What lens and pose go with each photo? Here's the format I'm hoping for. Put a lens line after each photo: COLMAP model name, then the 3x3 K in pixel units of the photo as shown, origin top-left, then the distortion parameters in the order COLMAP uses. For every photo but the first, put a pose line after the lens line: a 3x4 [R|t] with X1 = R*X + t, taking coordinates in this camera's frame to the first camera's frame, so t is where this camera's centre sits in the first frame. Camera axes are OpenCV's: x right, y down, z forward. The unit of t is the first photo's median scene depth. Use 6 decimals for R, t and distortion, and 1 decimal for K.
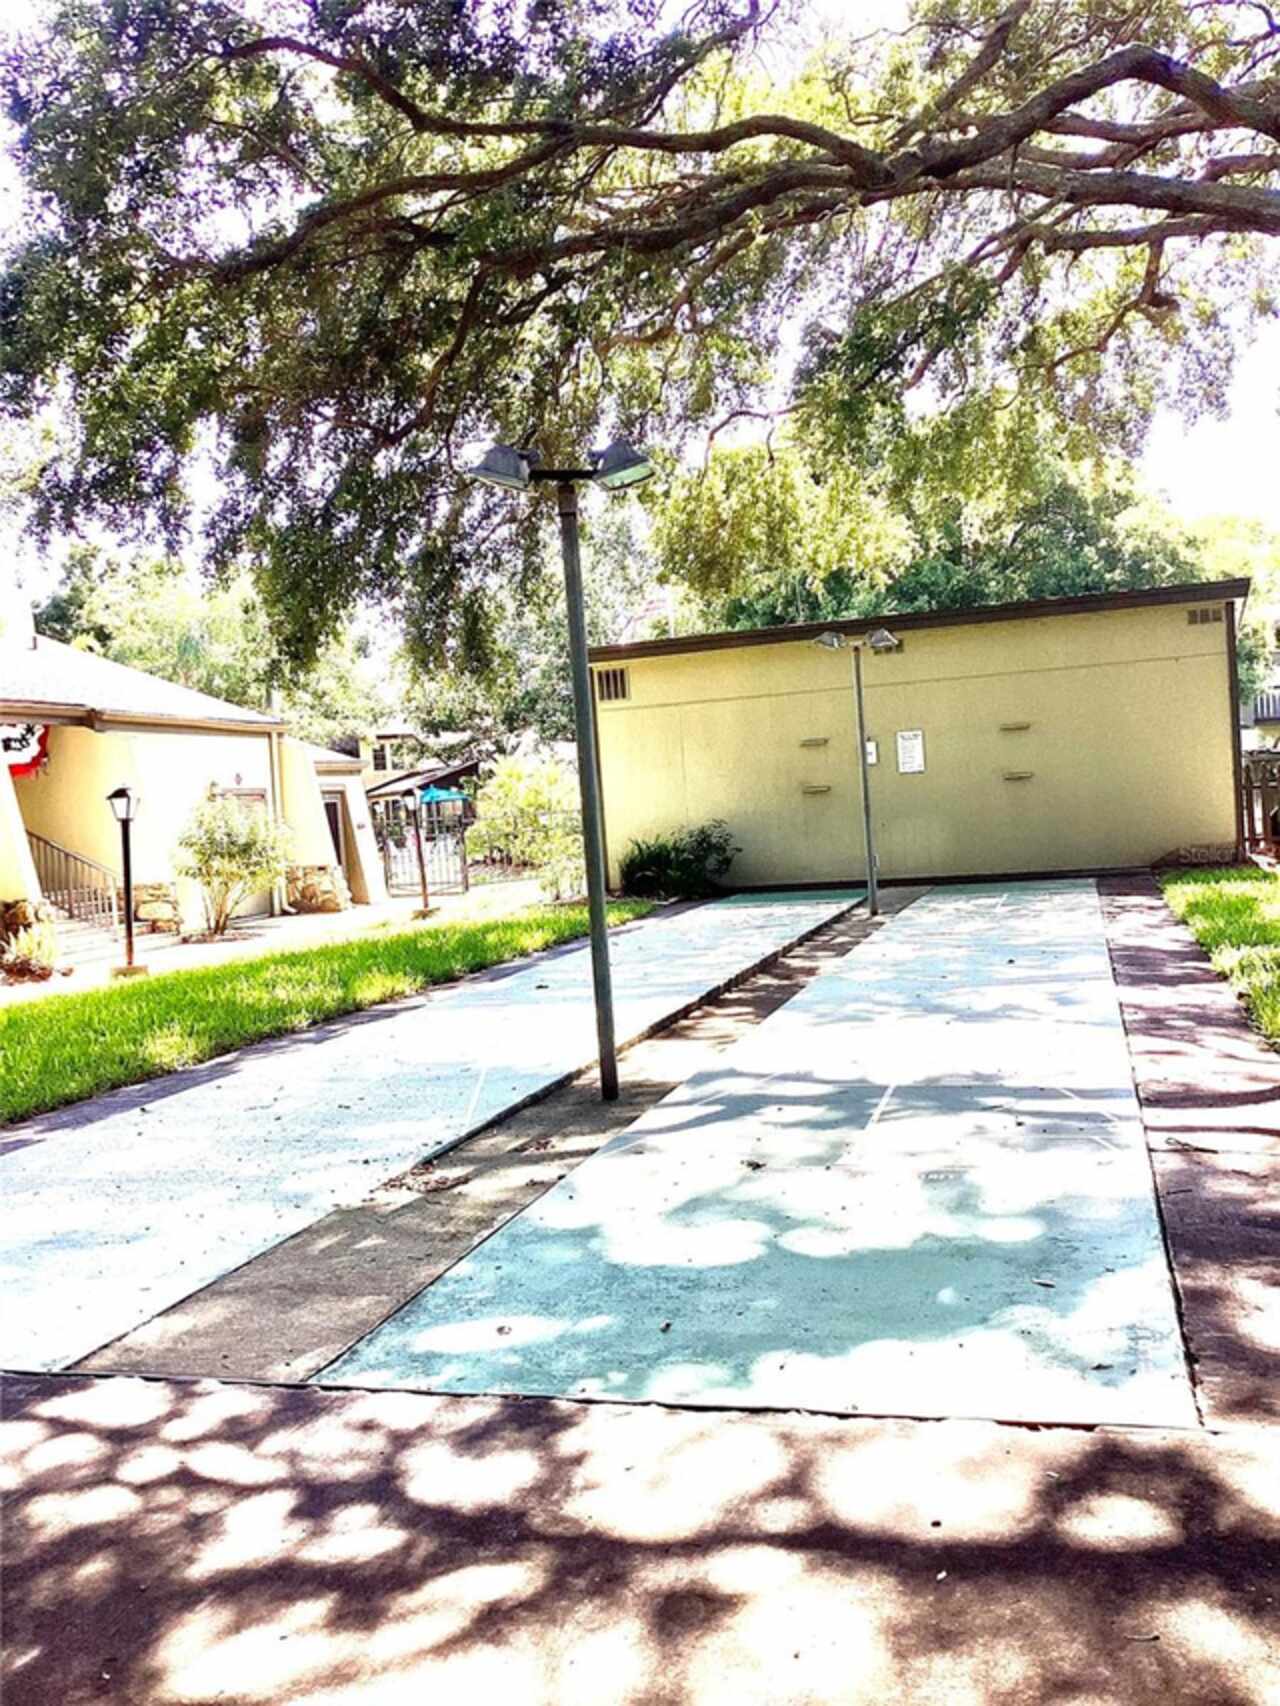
lens RADIAL K [[1507.4, 0, 640.0], [0, 1507.4, 853.0], [0, 0, 1]] dist [0.077721, 0.000146]
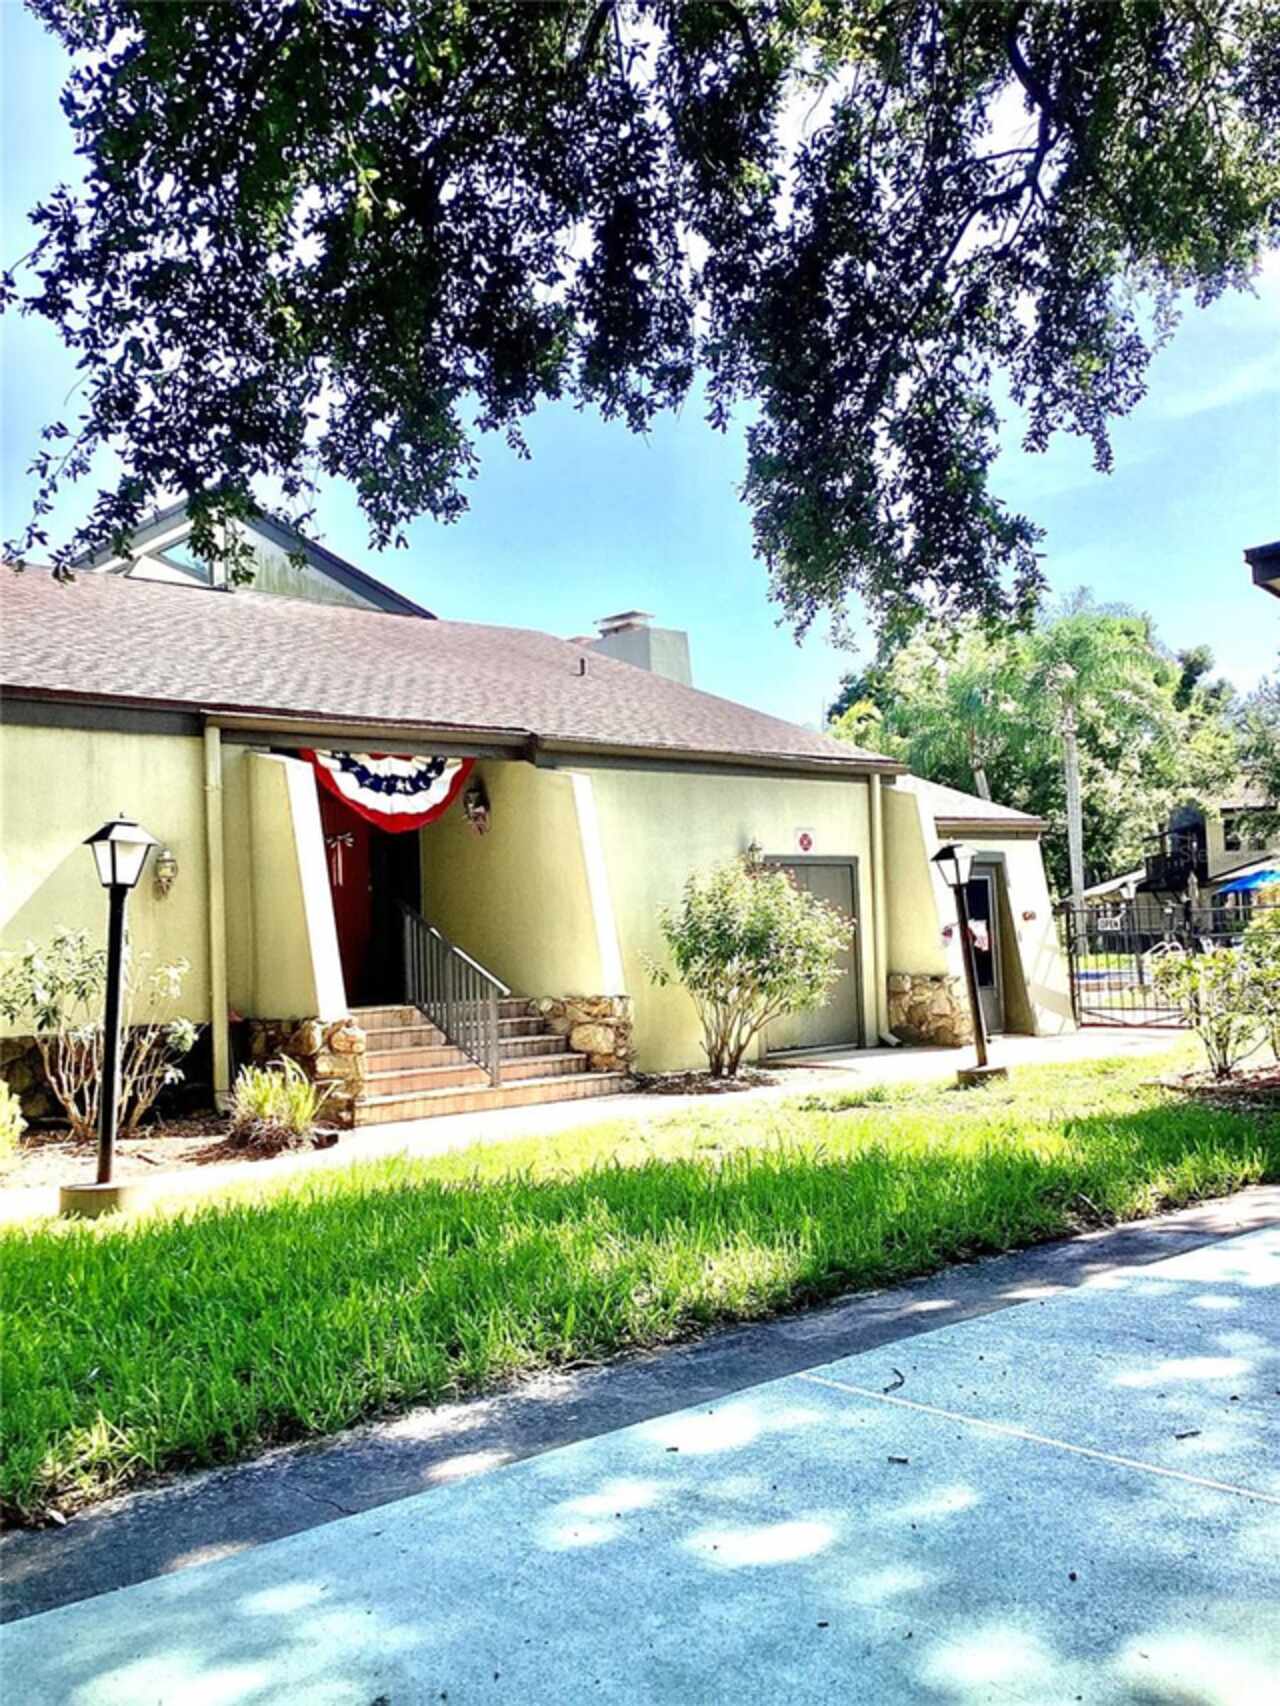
lens RADIAL K [[1507.4, 0, 640.0], [0, 1507.4, 853.0], [0, 0, 1]] dist [0.077721, 0.000146]
pose [[0.831143, -0.004530, -0.556041, 0.053097], [-0.028982, 0.998255, -0.051454, -0.007597], [0.555304, 0.058880, 0.829561, 0.441202]]
